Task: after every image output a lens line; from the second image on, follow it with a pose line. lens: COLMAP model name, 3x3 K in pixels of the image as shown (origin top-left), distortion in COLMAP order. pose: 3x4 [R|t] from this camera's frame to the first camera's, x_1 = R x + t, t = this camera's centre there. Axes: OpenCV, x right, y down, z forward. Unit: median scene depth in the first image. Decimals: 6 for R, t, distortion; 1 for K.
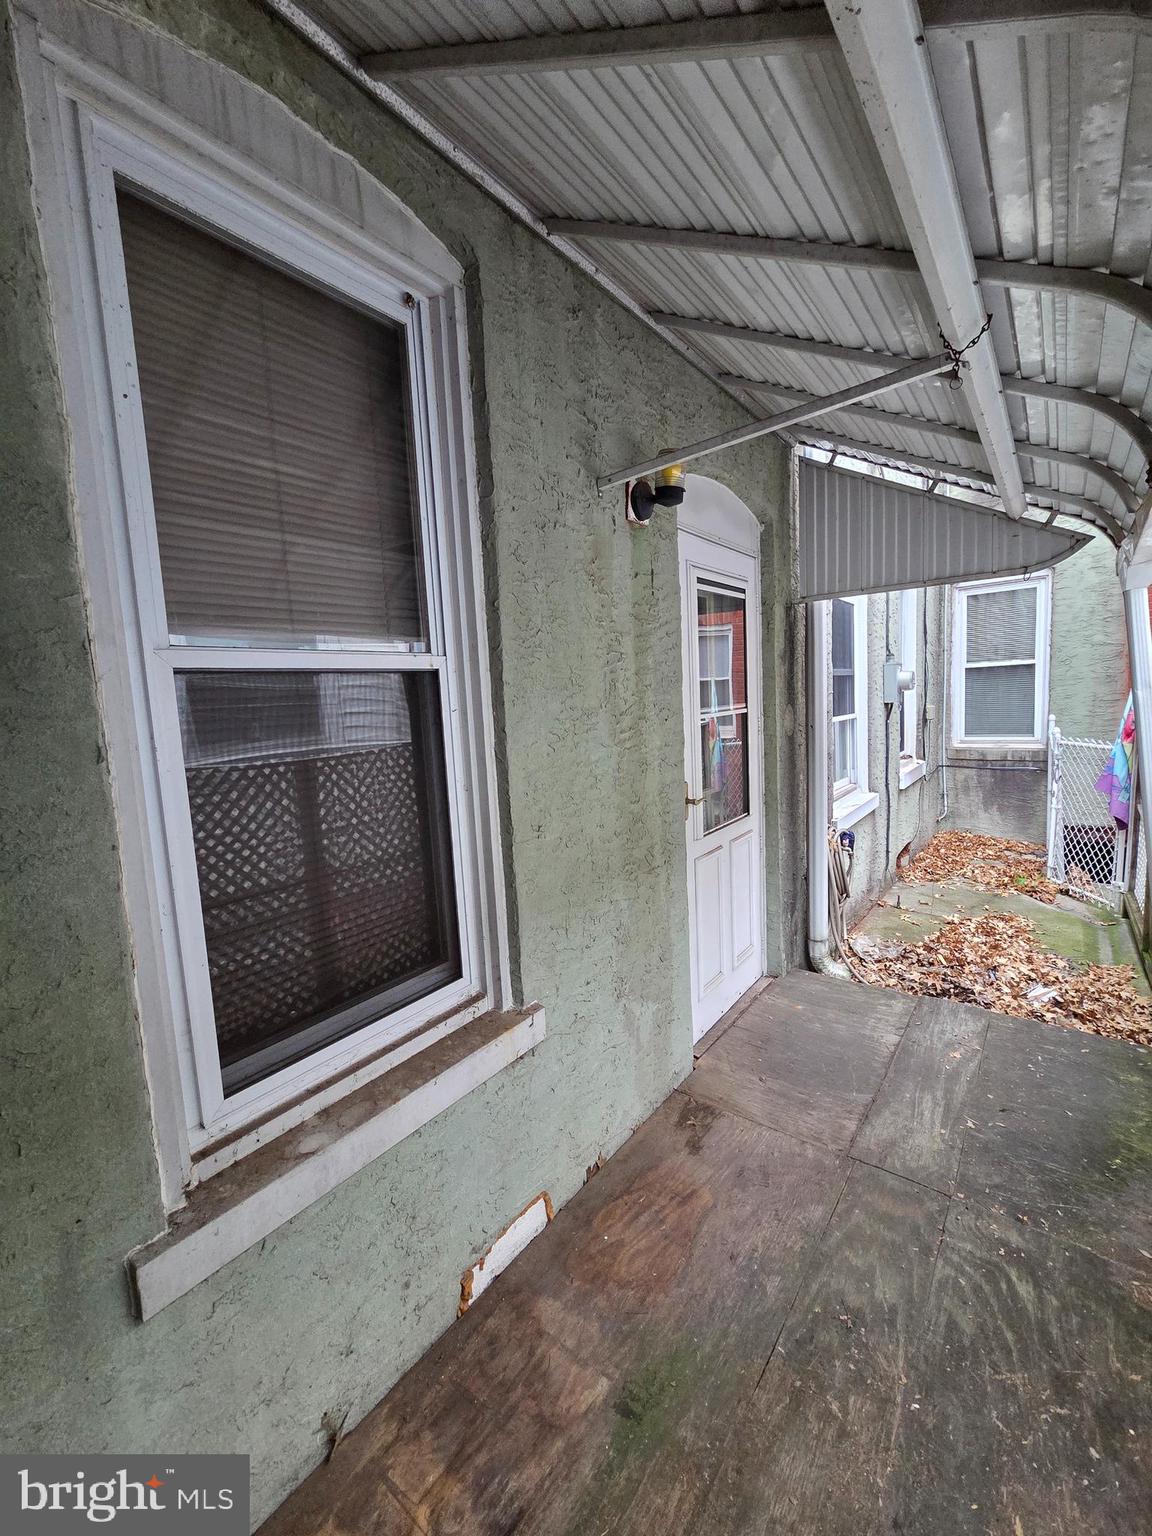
lens RADIAL K [[623.6, 0, 571.3], [0, 623.6, 768.7], [0, 0, 1]] dist [0.000320, -0.001194]
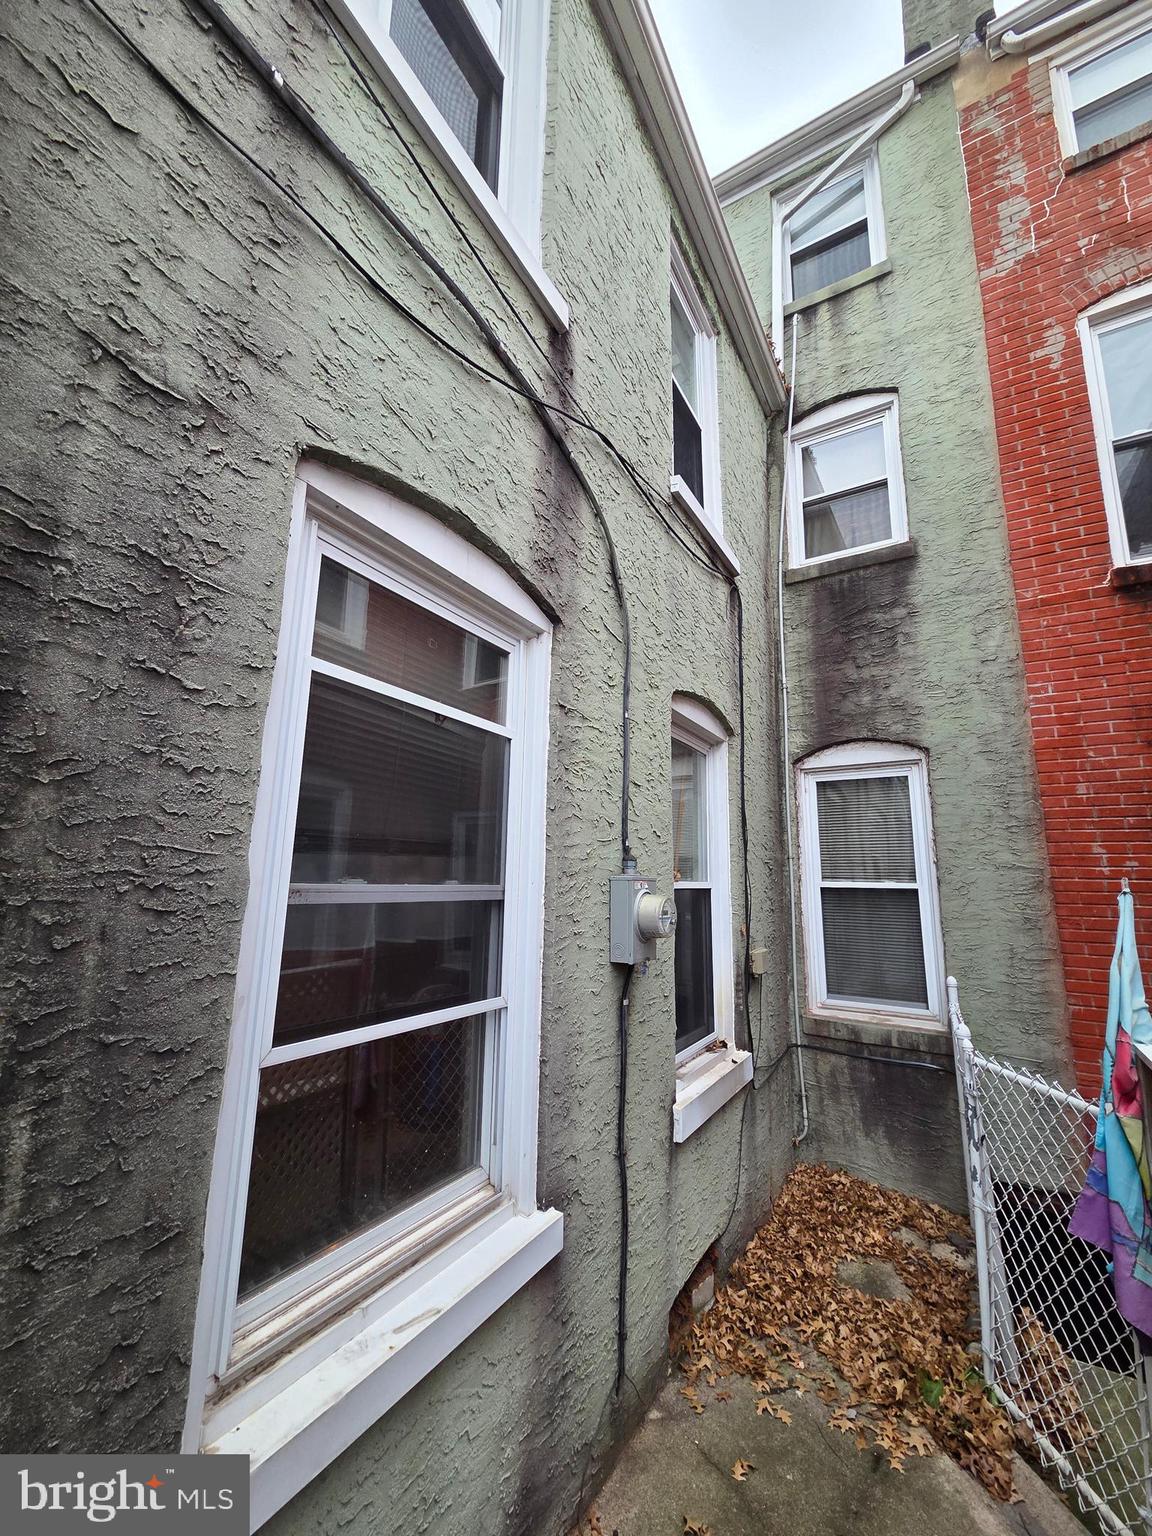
lens RADIAL K [[623.6, 0, 577.0], [0, 623.6, 765.8], [0, 0, 1]] dist [0.000320, -0.001194]
pose [[0.989574, 0.092272, 0.110589, 0.311328], [-0.055833, 0.953552, -0.296009, -0.079858], [-0.132765, 0.286748, 0.948762, 0.396321]]
